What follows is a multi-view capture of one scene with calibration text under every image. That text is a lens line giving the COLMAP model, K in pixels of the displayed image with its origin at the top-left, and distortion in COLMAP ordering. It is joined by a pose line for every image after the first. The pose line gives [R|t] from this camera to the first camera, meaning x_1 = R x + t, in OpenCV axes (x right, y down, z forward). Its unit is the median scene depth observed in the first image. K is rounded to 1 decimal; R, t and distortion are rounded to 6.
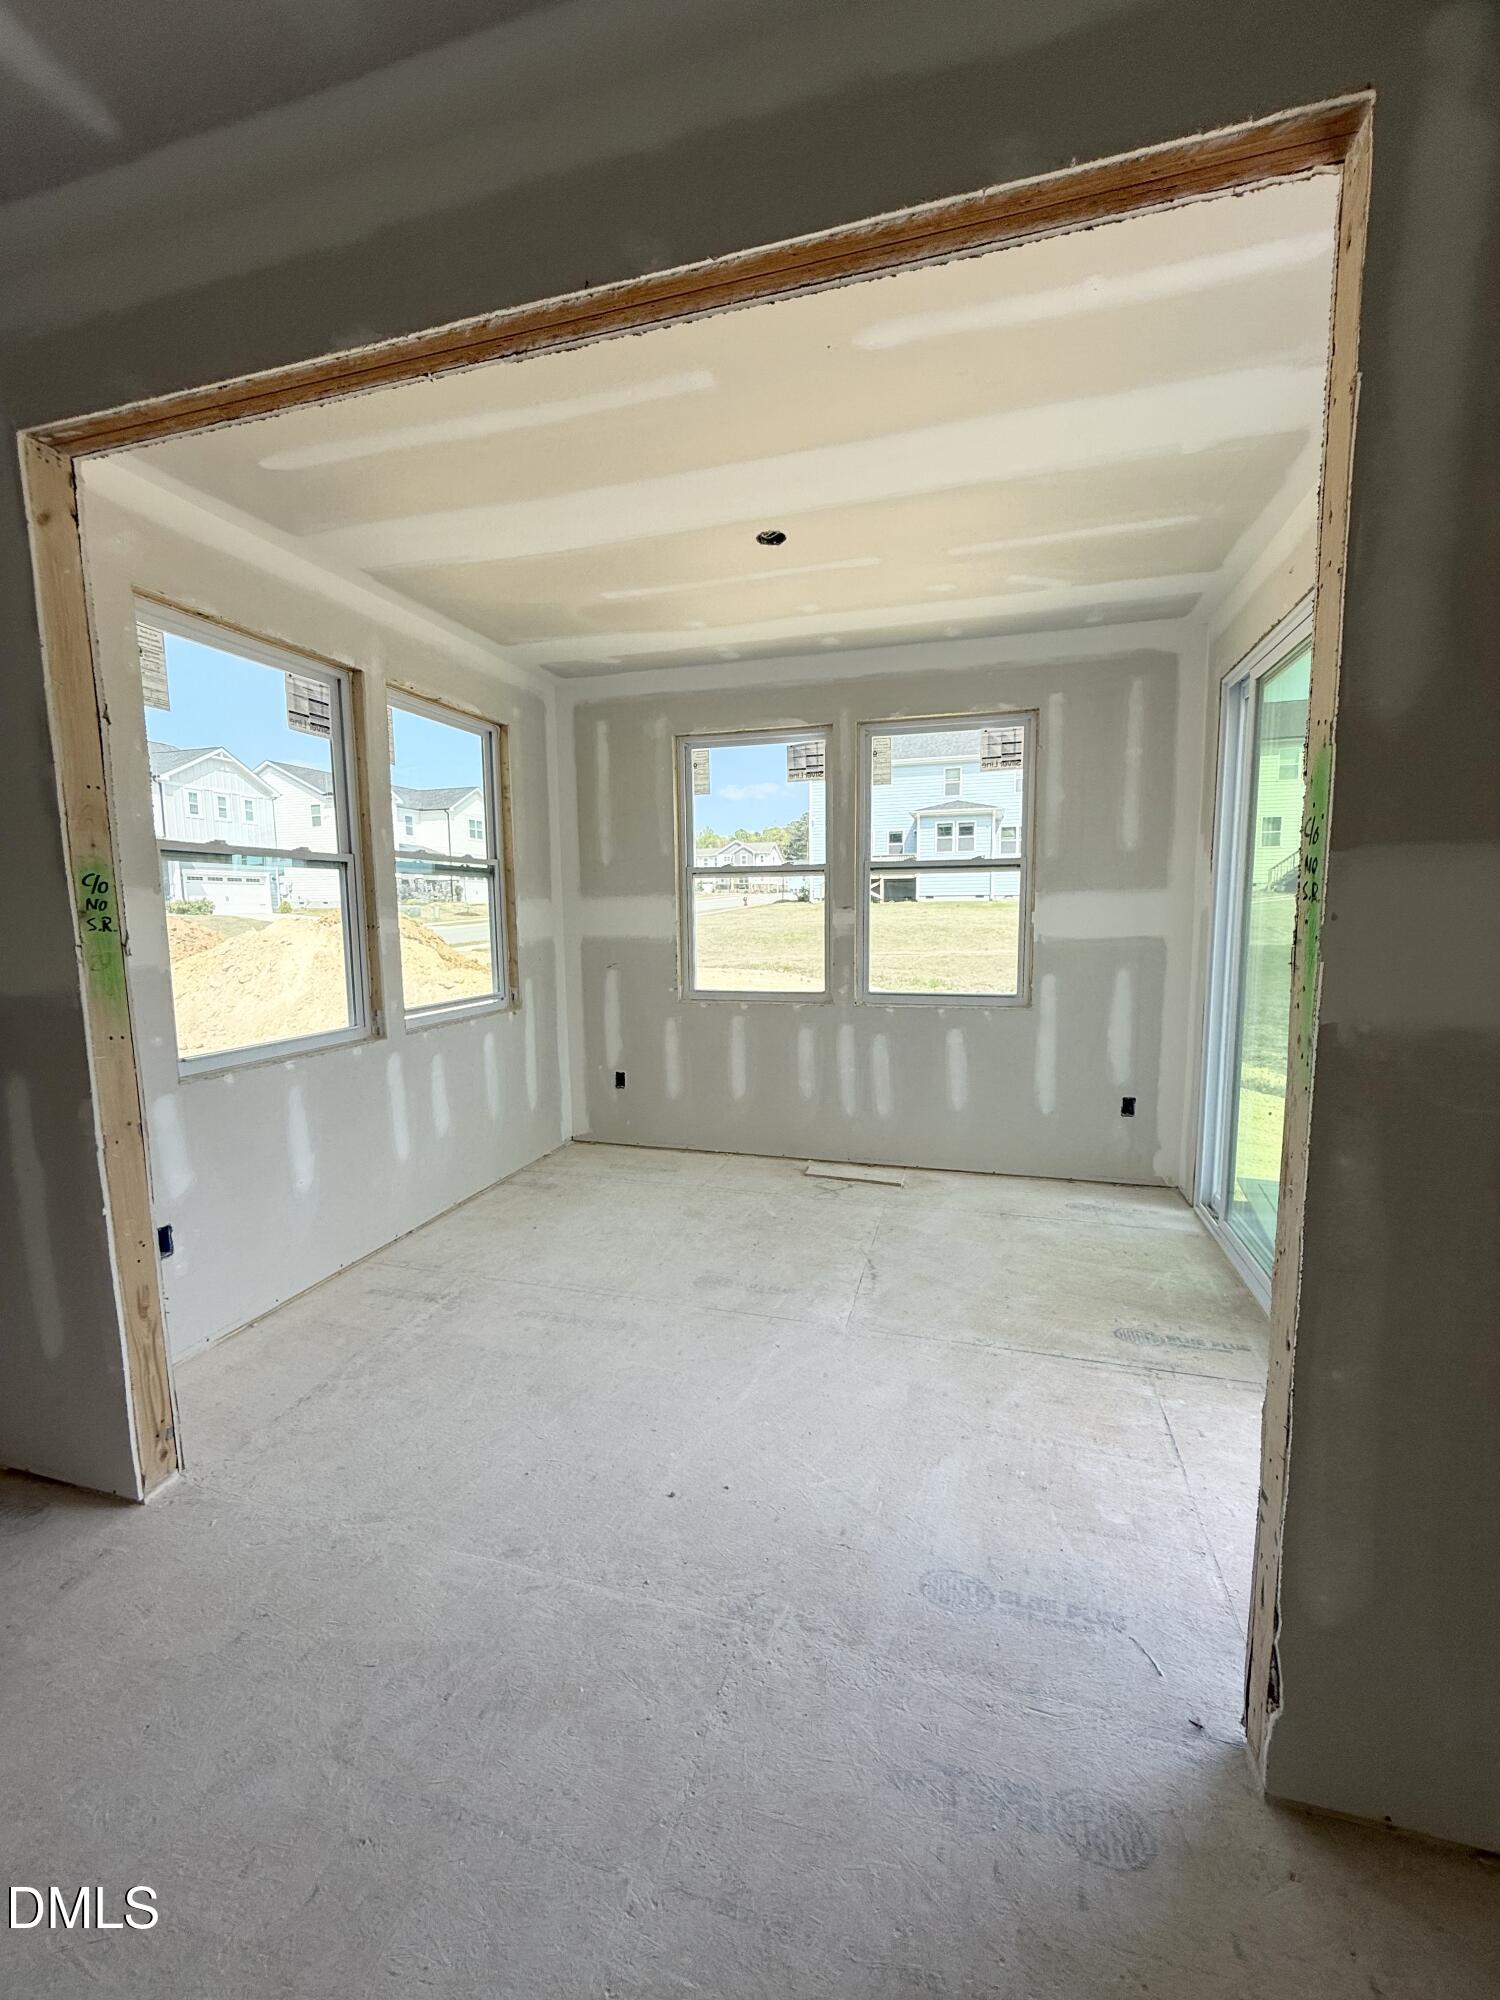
lens RADIAL K [[802.5, 0, 748.5], [0, 802.5, 991.6], [0, 0, 1]] dist [0.002494, 0.000622]
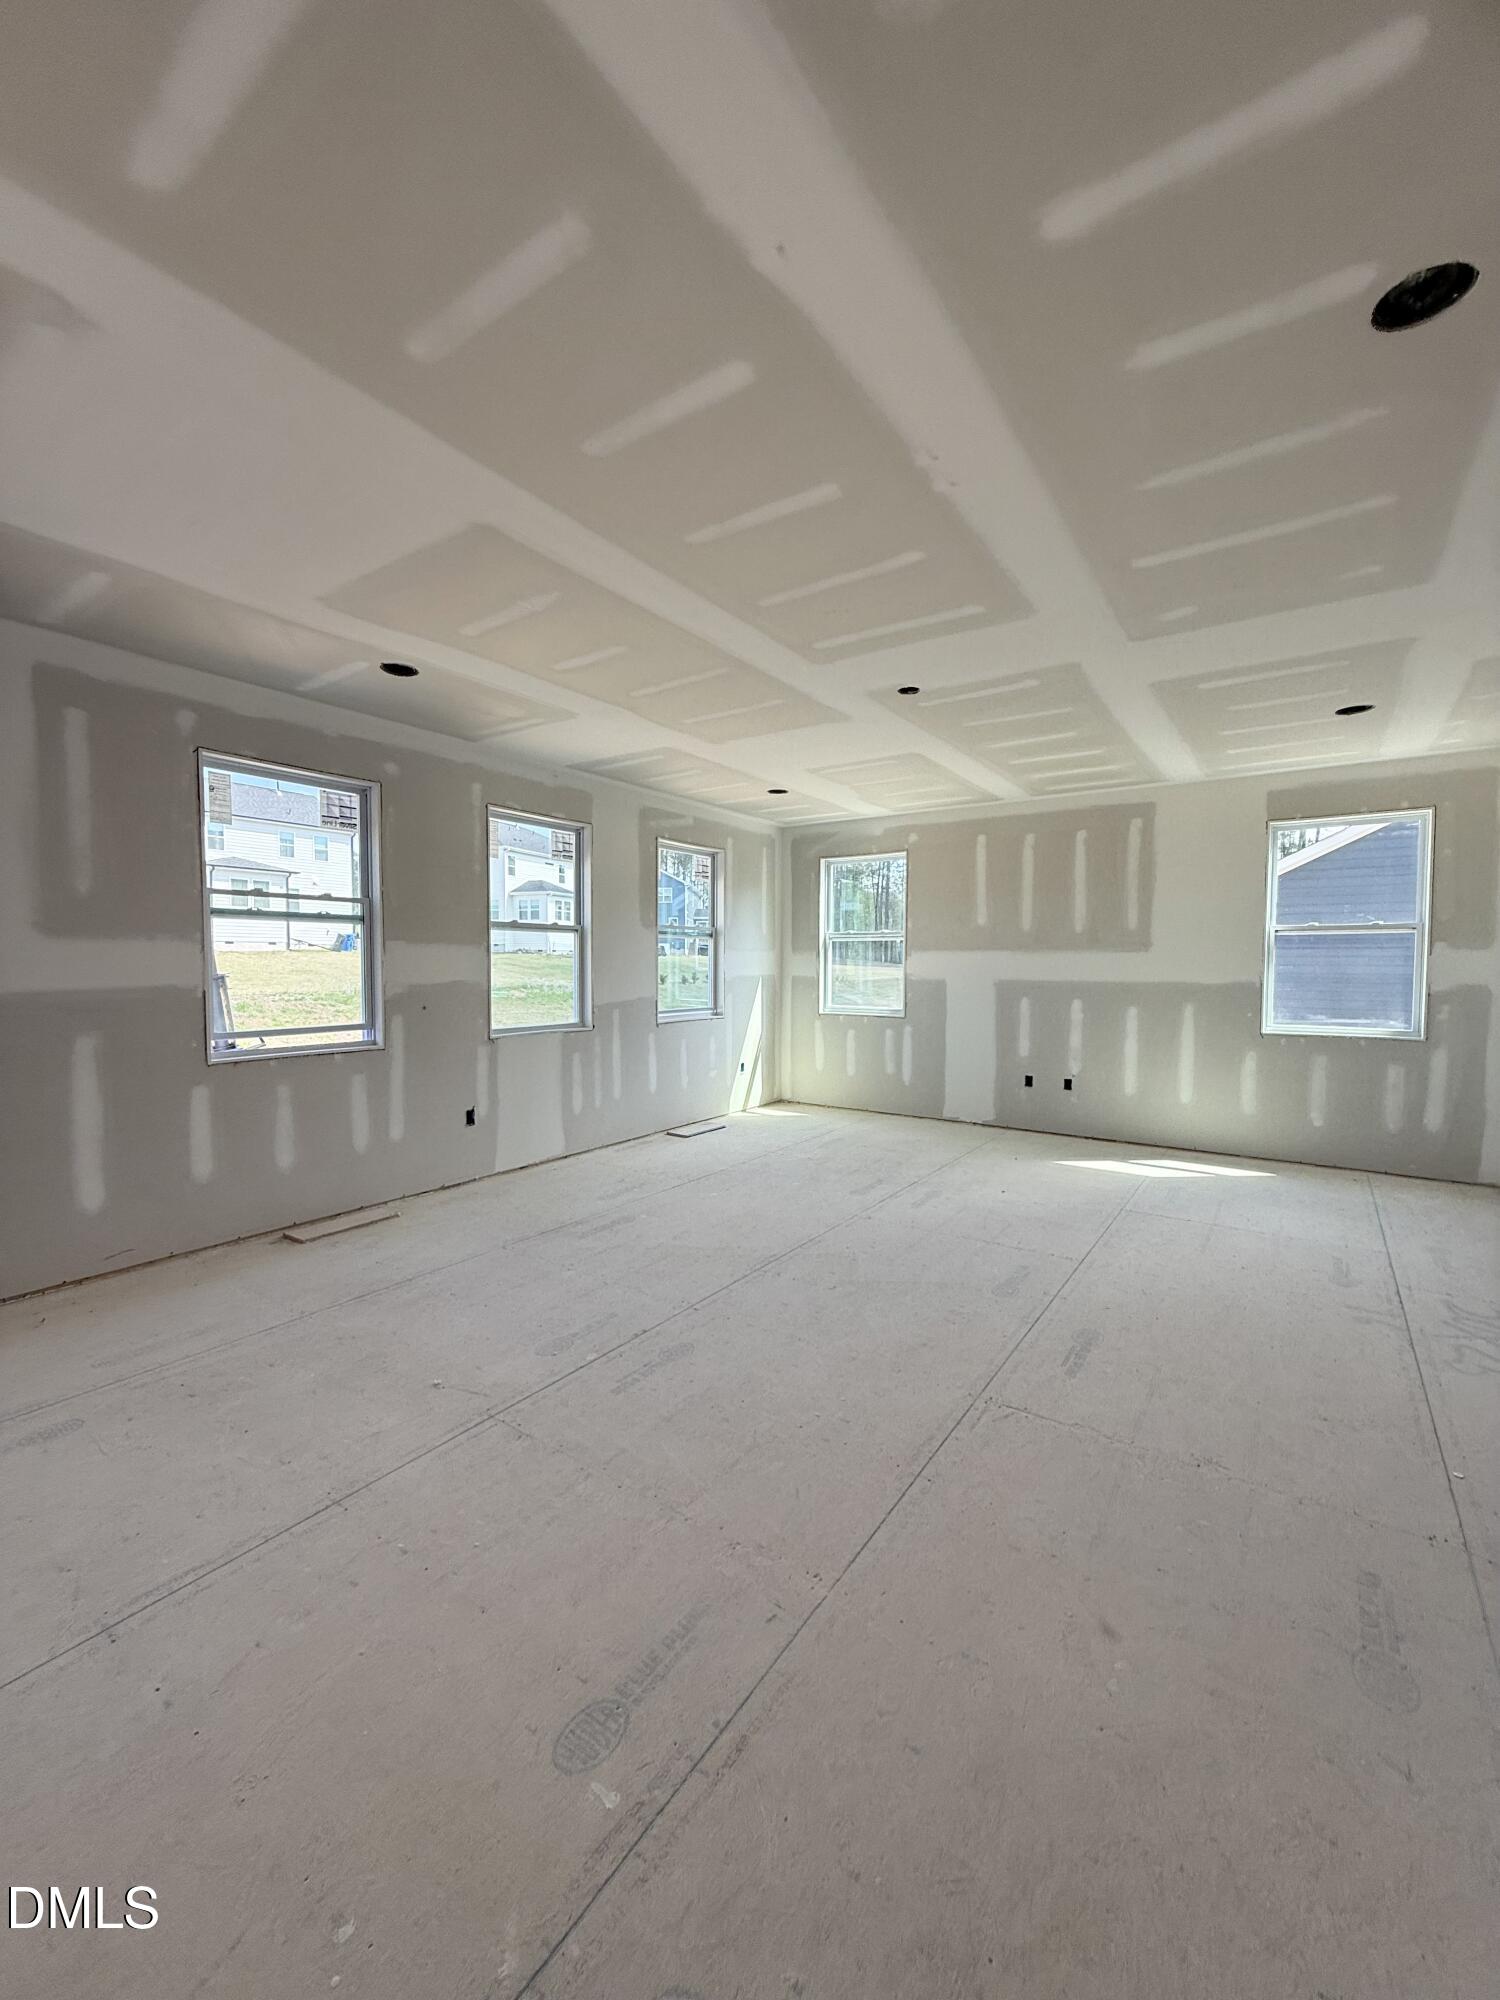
lens RADIAL K [[802.5, 0, 759.4], [0, 802.5, 994.0], [0, 0, 1]] dist [0.002494, 0.000622]
pose [[0.306455, -0.025650, 0.951540, -4.133432], [0.084522, 0.996422, -0.000362, -0.074822], [-0.948125, 0.080537, 0.307526, 1.191987]]
